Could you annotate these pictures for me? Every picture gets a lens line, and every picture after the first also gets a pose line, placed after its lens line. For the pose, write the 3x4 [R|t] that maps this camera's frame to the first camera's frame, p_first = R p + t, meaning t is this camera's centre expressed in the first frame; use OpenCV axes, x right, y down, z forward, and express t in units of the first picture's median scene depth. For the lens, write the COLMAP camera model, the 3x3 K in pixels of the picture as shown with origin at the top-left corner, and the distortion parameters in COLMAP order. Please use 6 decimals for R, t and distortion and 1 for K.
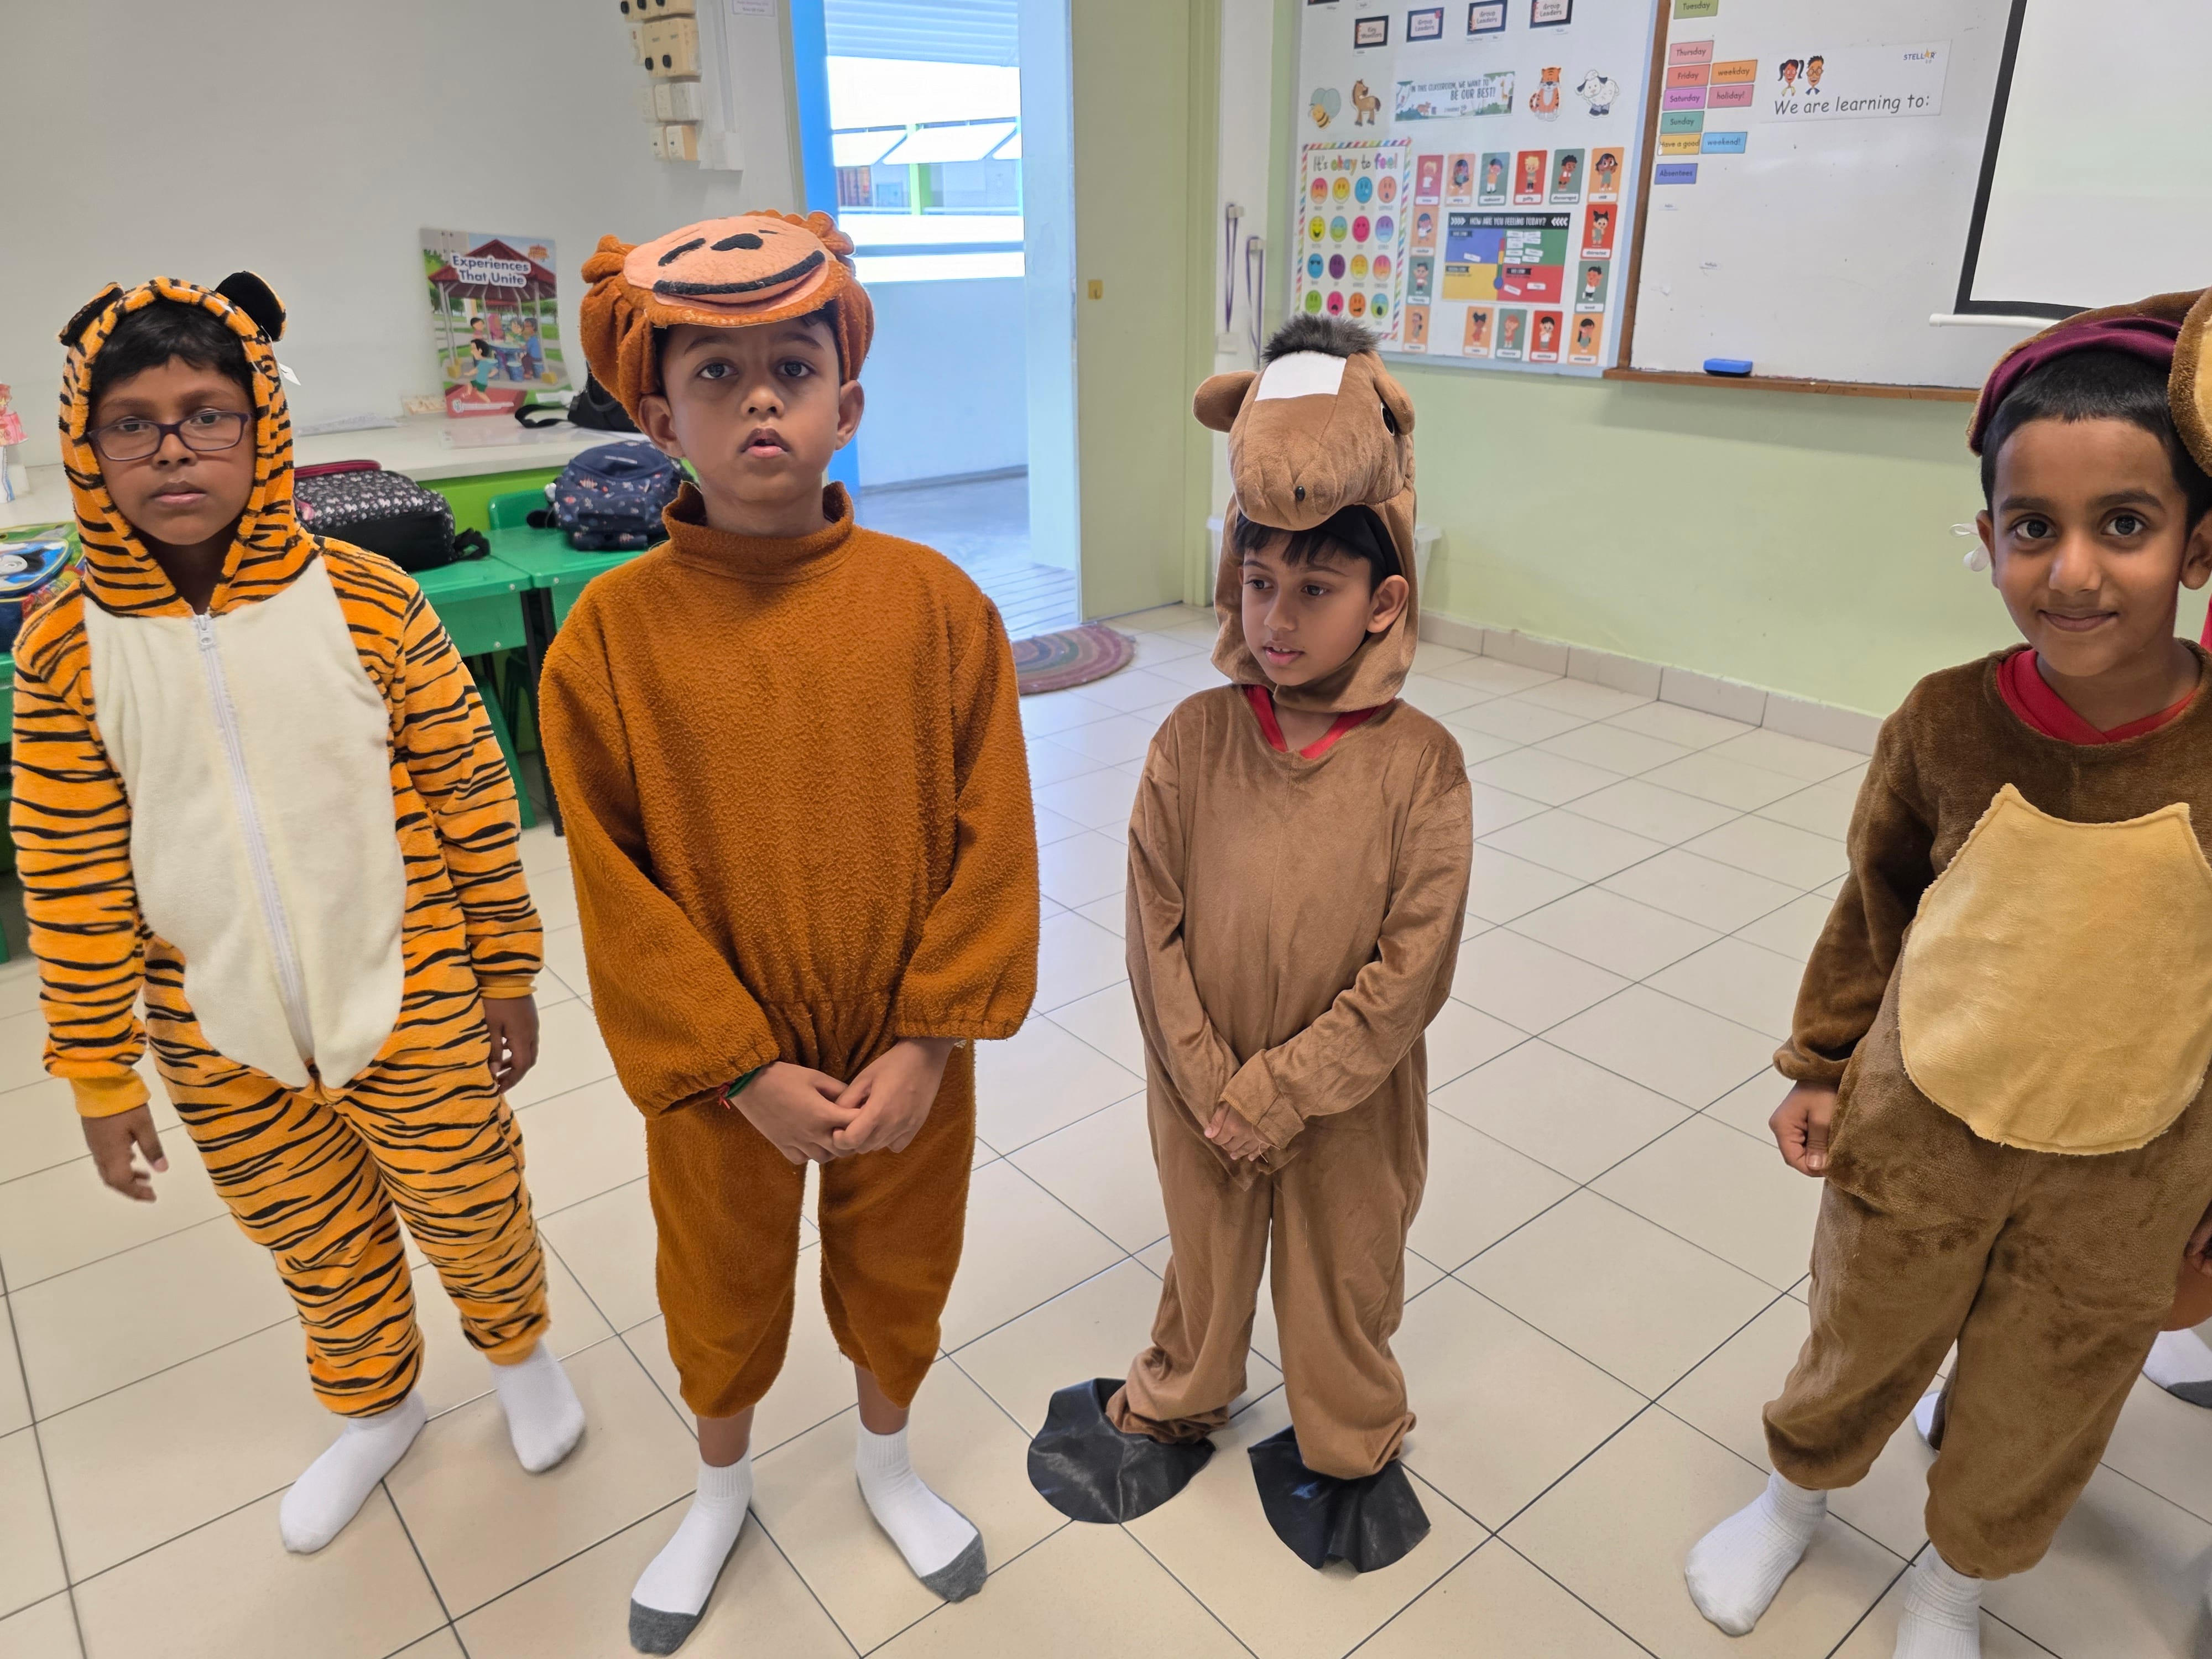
lens RADIAL K [[1493.9, 0, 1073.1], [0, 1493.9, 817.2], [0, 0, 1]] dist [0.070227, -0.081885]
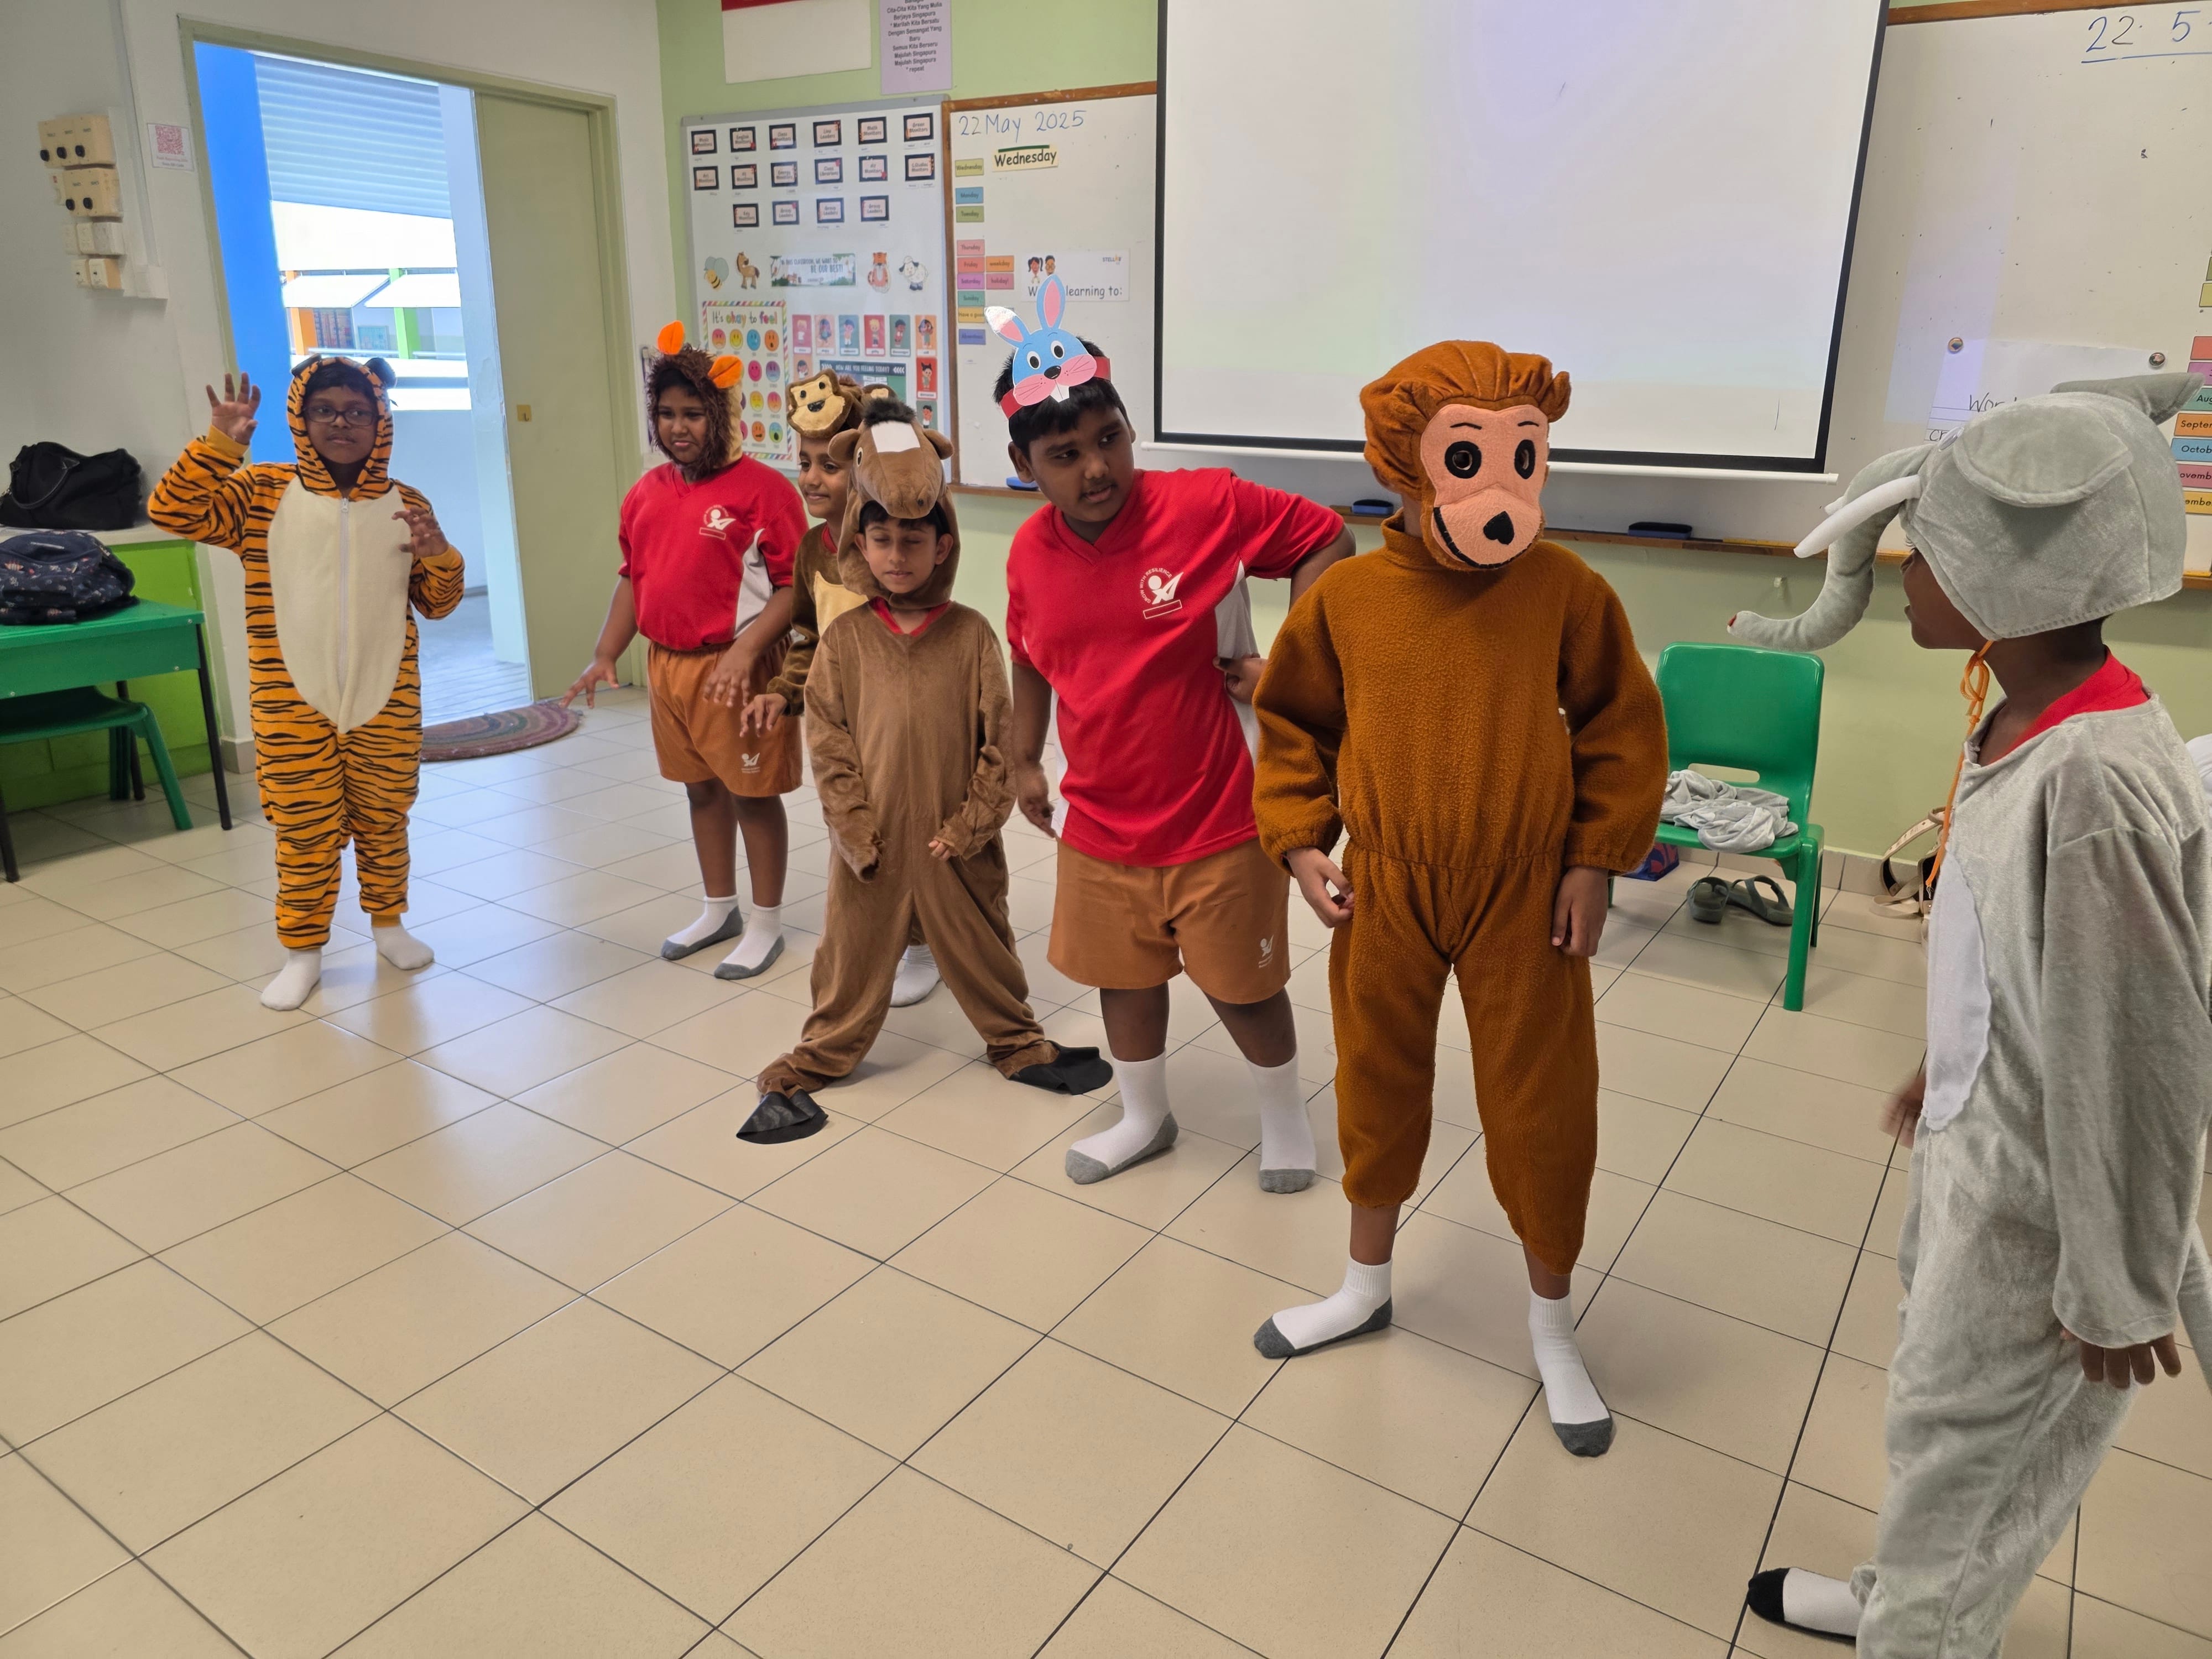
lens RADIAL K [[1504.4, 0, 1107.7], [0, 1504.4, 864.6], [0, 0, 1]] dist [0.027389, -0.040372]
pose [[0.953739, -0.061704, 0.294237, 0.087132], [0.081597, 0.995102, -0.055806, 0.103636], [-0.289352, 0.077233, 0.954102, -0.226070]]
